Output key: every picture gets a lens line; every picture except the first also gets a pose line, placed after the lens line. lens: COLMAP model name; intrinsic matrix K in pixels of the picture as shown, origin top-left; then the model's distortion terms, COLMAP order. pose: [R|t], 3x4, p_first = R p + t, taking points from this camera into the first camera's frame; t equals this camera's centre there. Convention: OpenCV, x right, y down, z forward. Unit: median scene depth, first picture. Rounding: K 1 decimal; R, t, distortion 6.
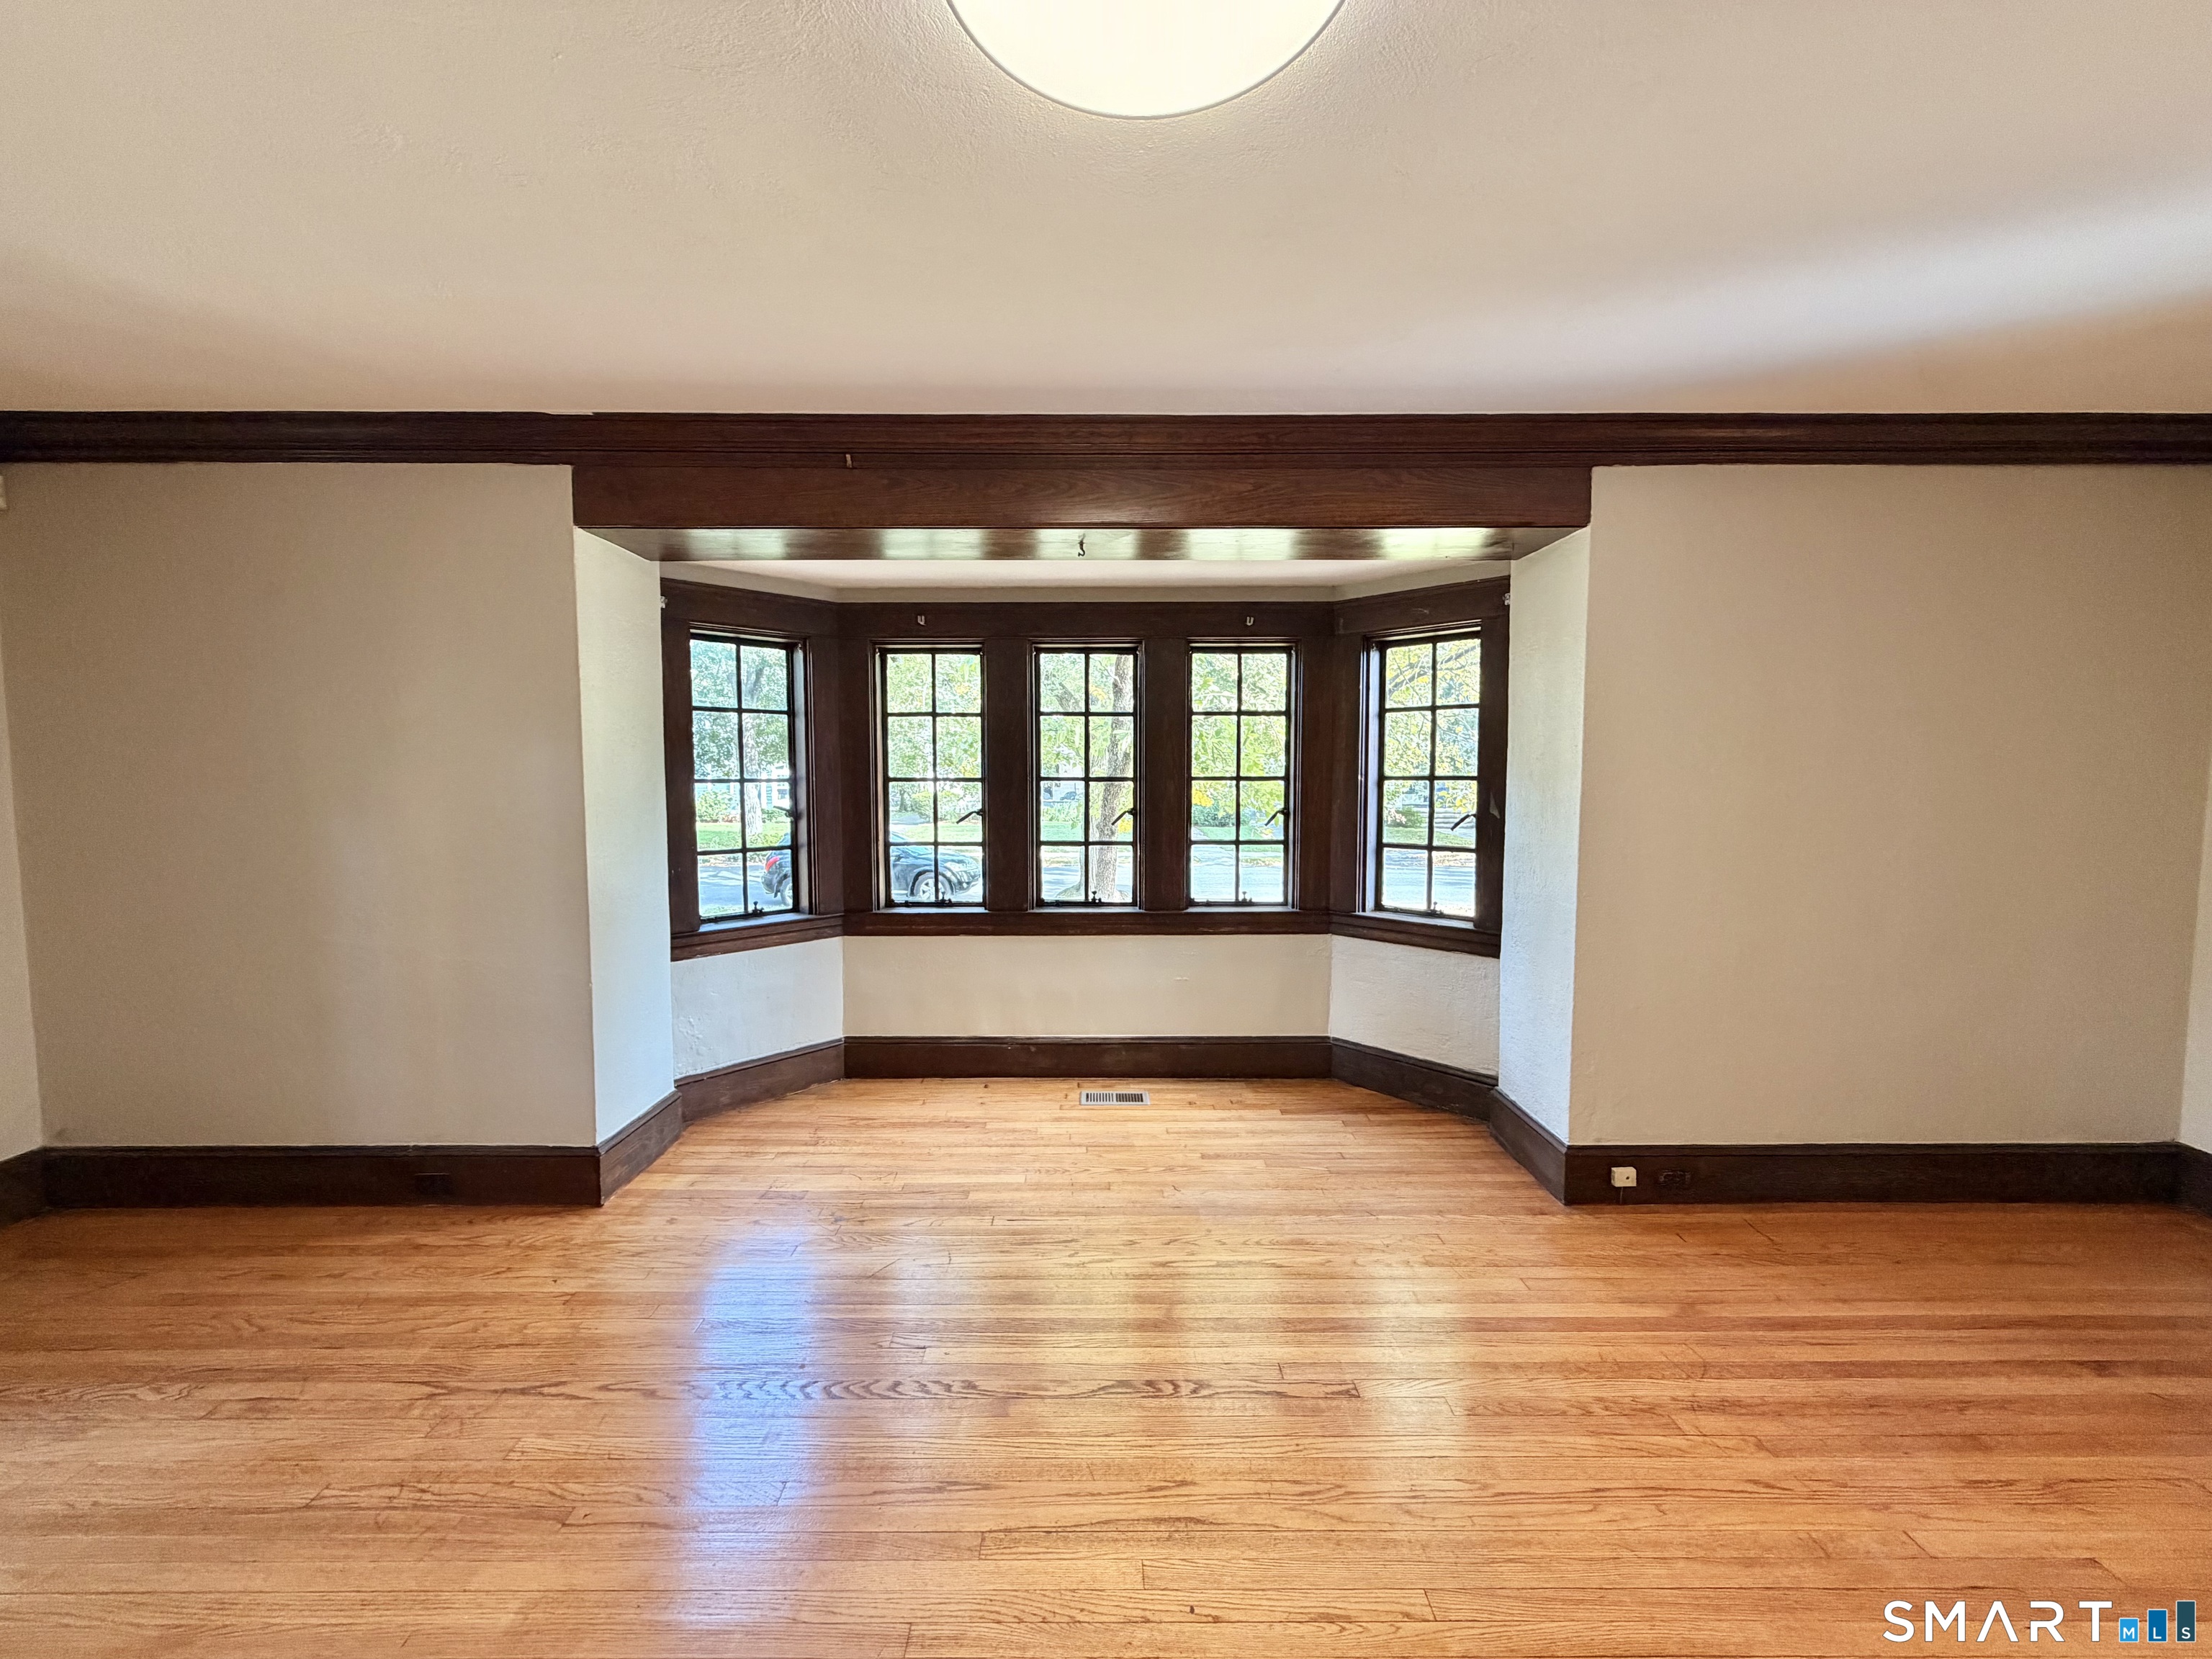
lens RADIAL K [[879.9, 0, 1099.4], [0, 879.9, 843.1], [0, 0, 1]] dist [0.000747, 0.000498]
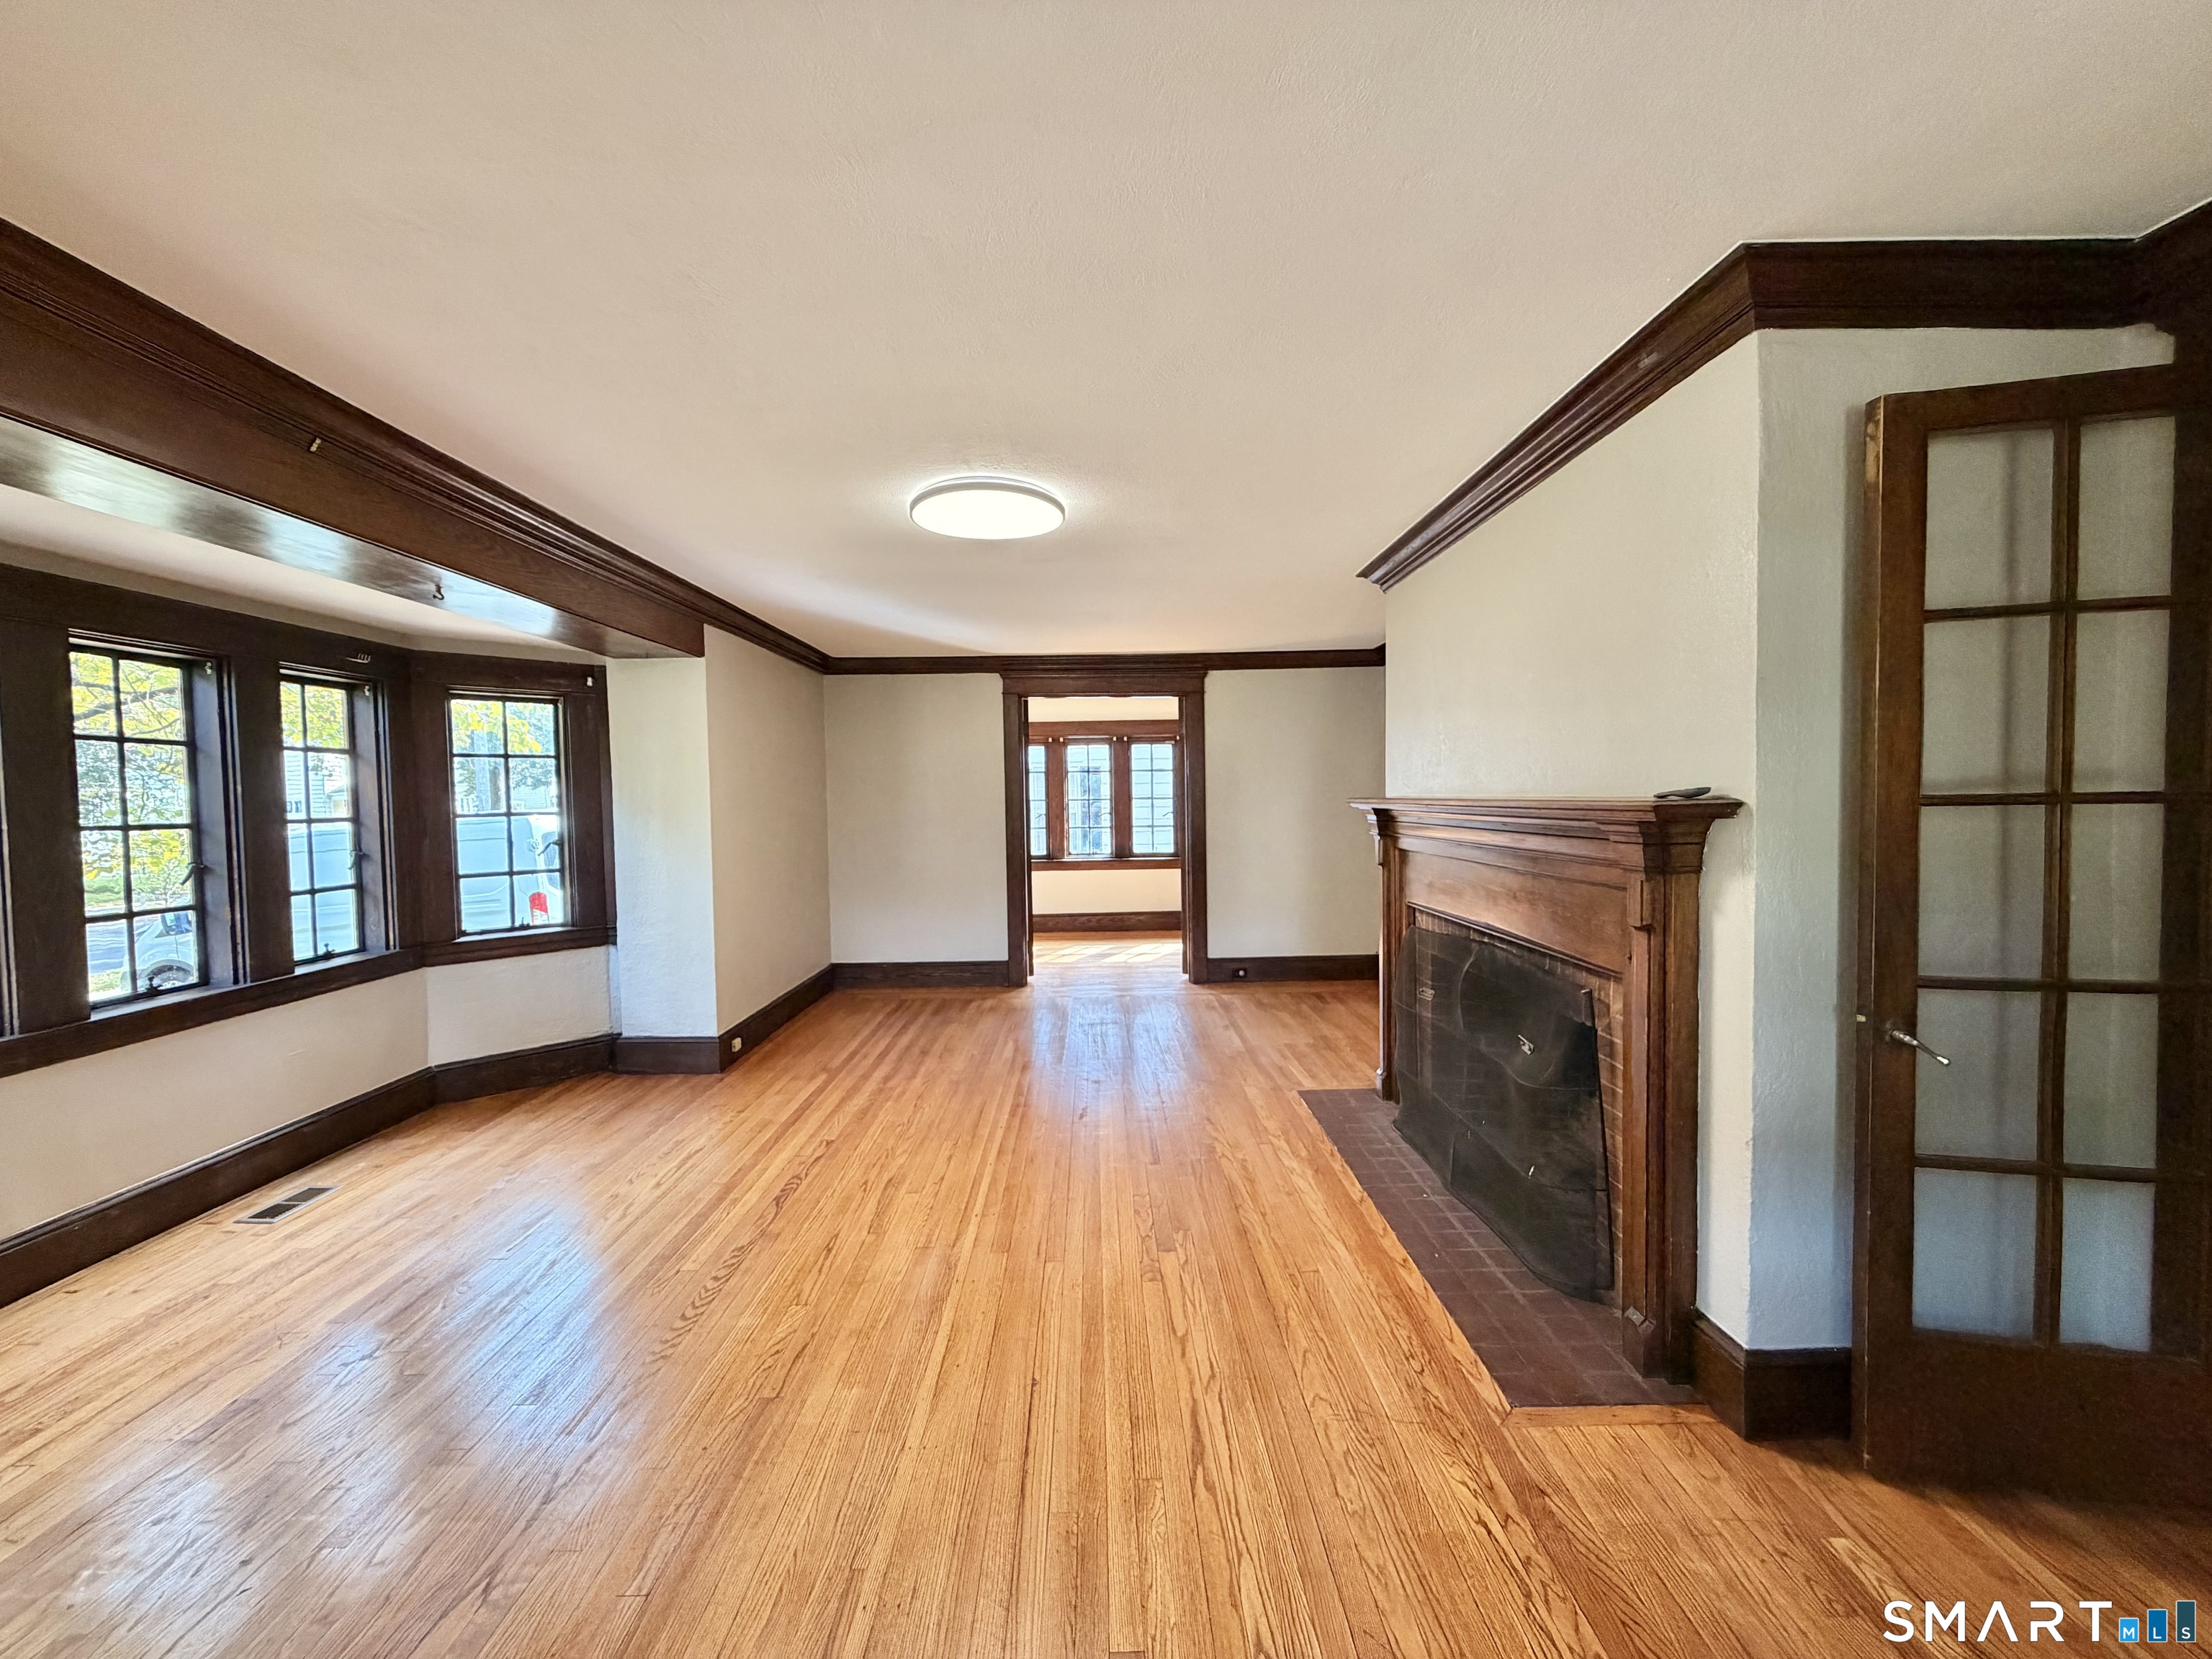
lens RADIAL K [[887.3, 0, 1106.0], [0, 887.3, 829.5], [0, 0, 1]] dist [-0.000665, 0.000334]
pose [[-0.006187, -0.038630, 0.999234, -0.928338], [0.103788, 0.993832, 0.039064, -0.017412], [-0.994580, 0.103950, -0.002140, 0.224926]]
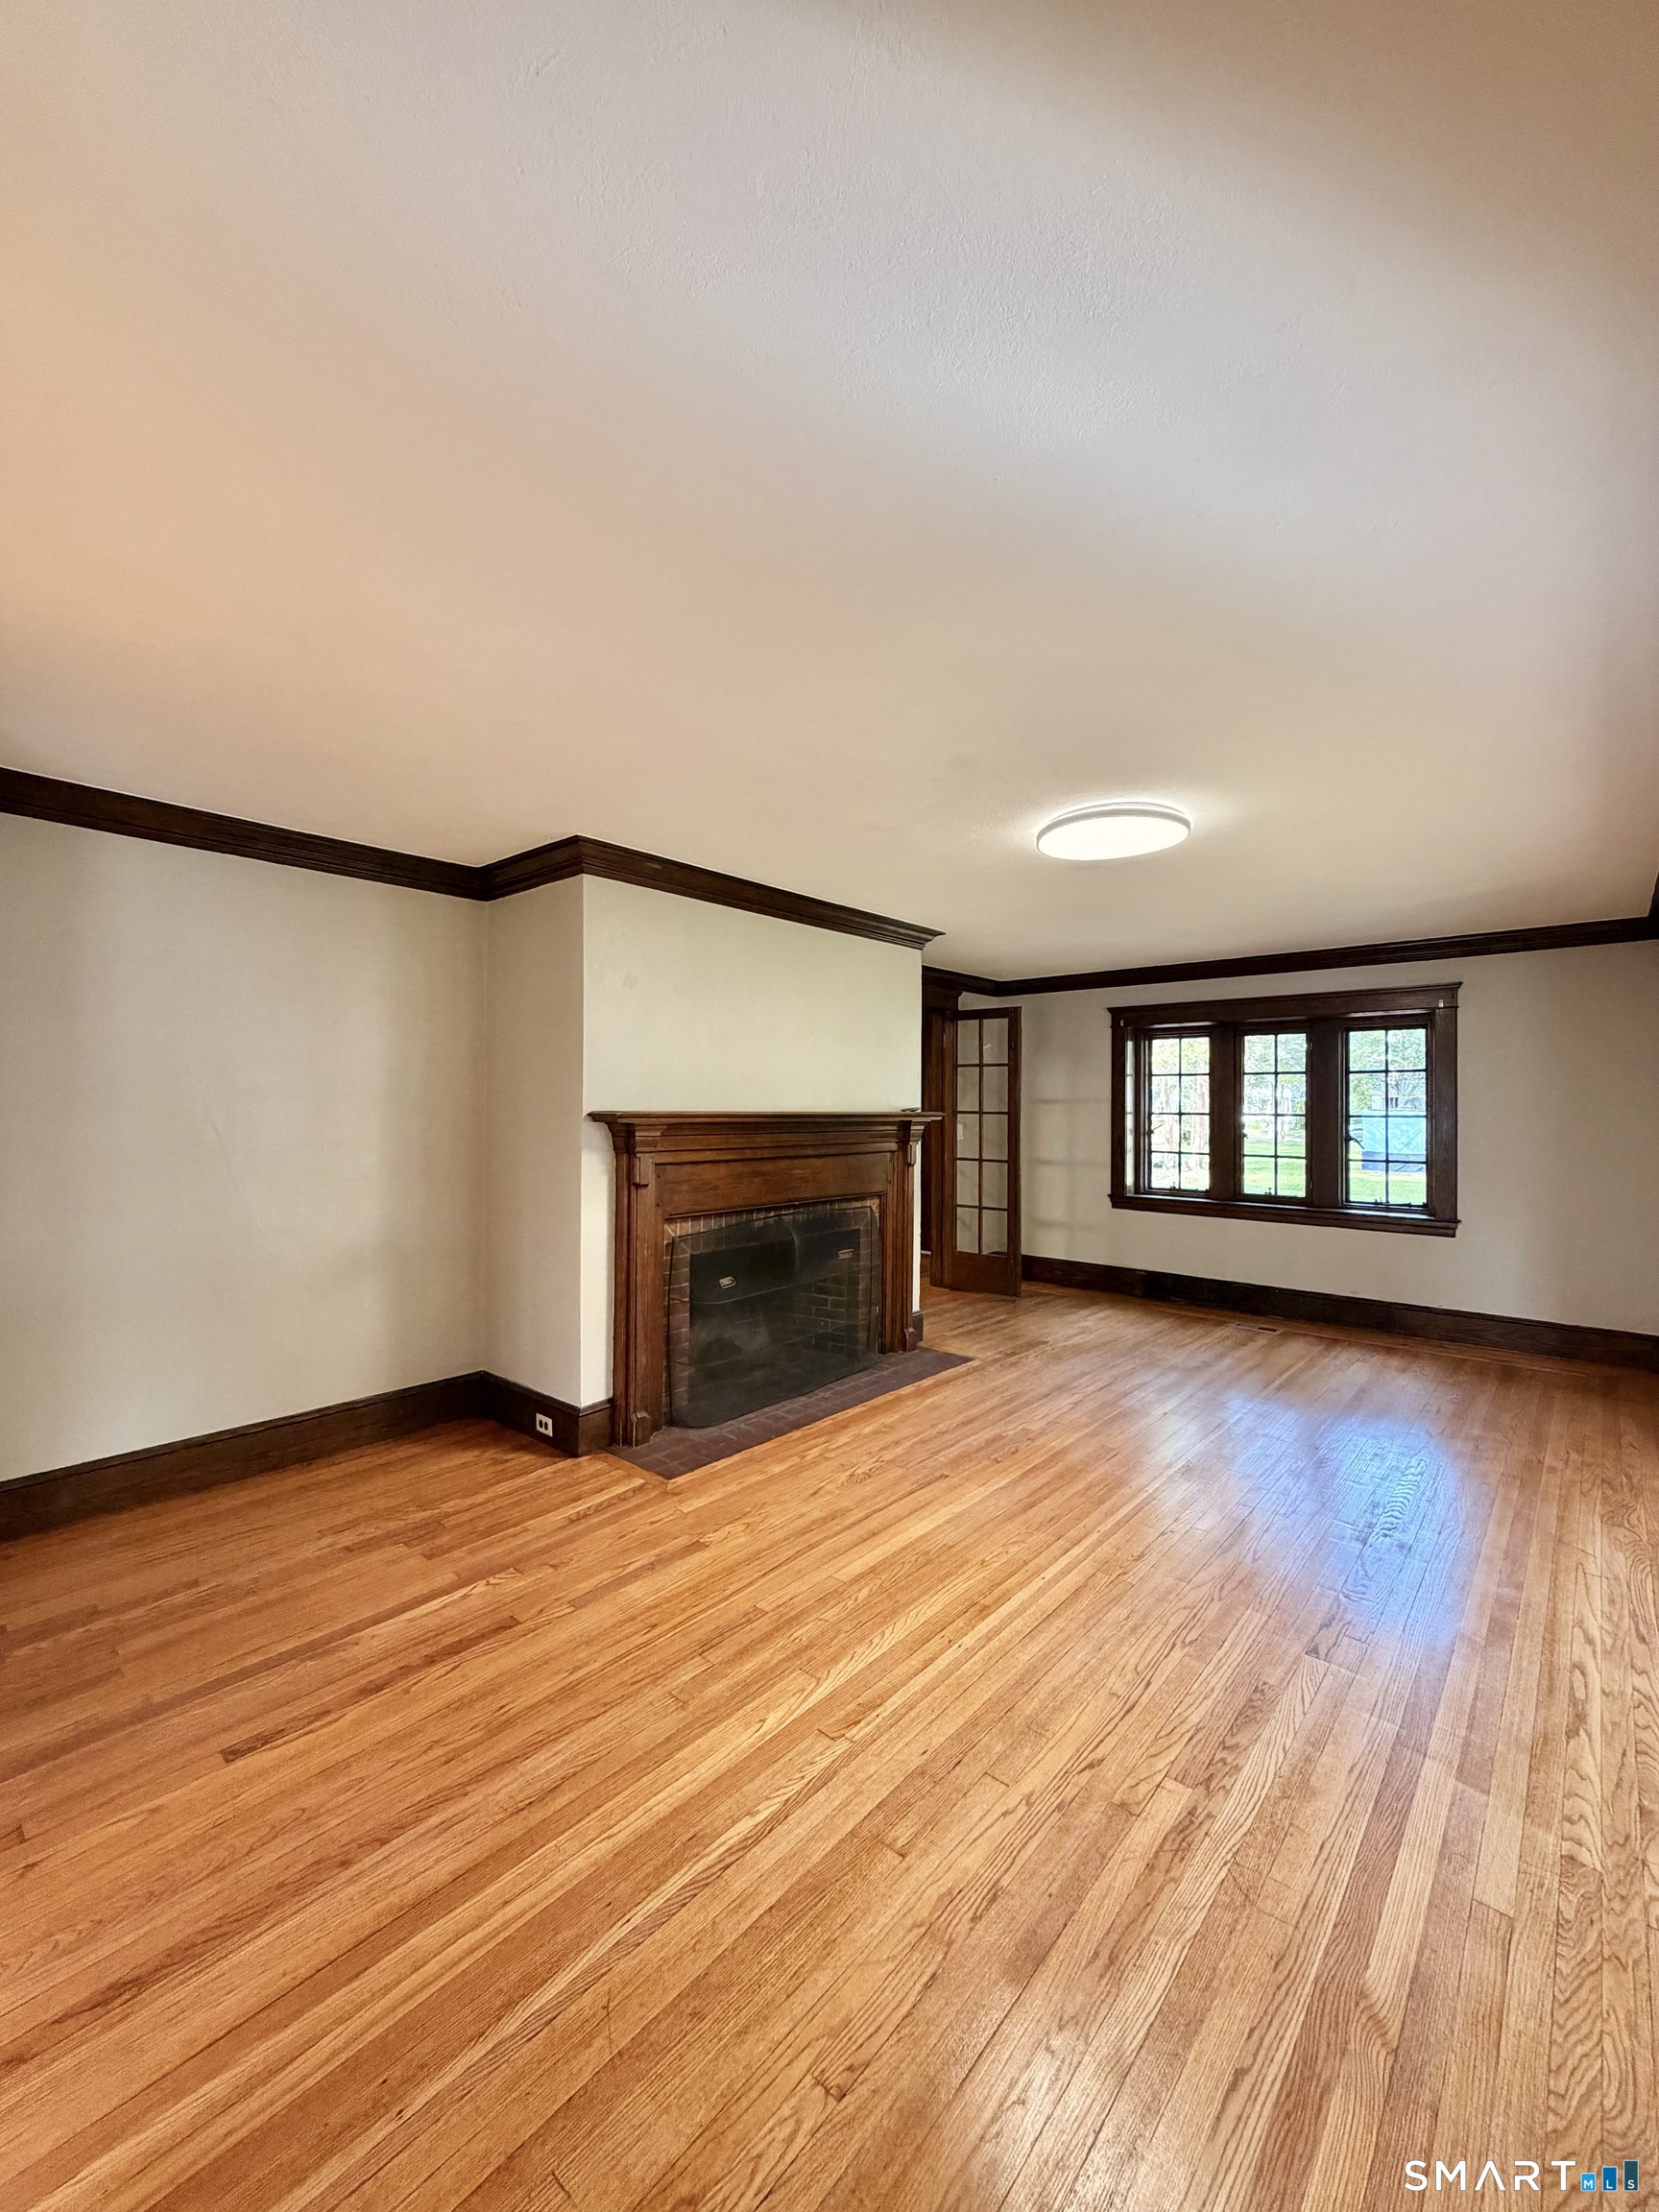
lens RADIAL K [[887.3, 0, 827.2], [0, 887.3, 1100.4], [0, 0, 1]] dist [-0.000665, 0.000334]
pose [[-0.663334, -0.009581, -0.748262, 0.952492], [-0.070760, 0.996241, 0.049972, -0.059790], [0.744970, 0.086095, -0.661519, 0.748972]]
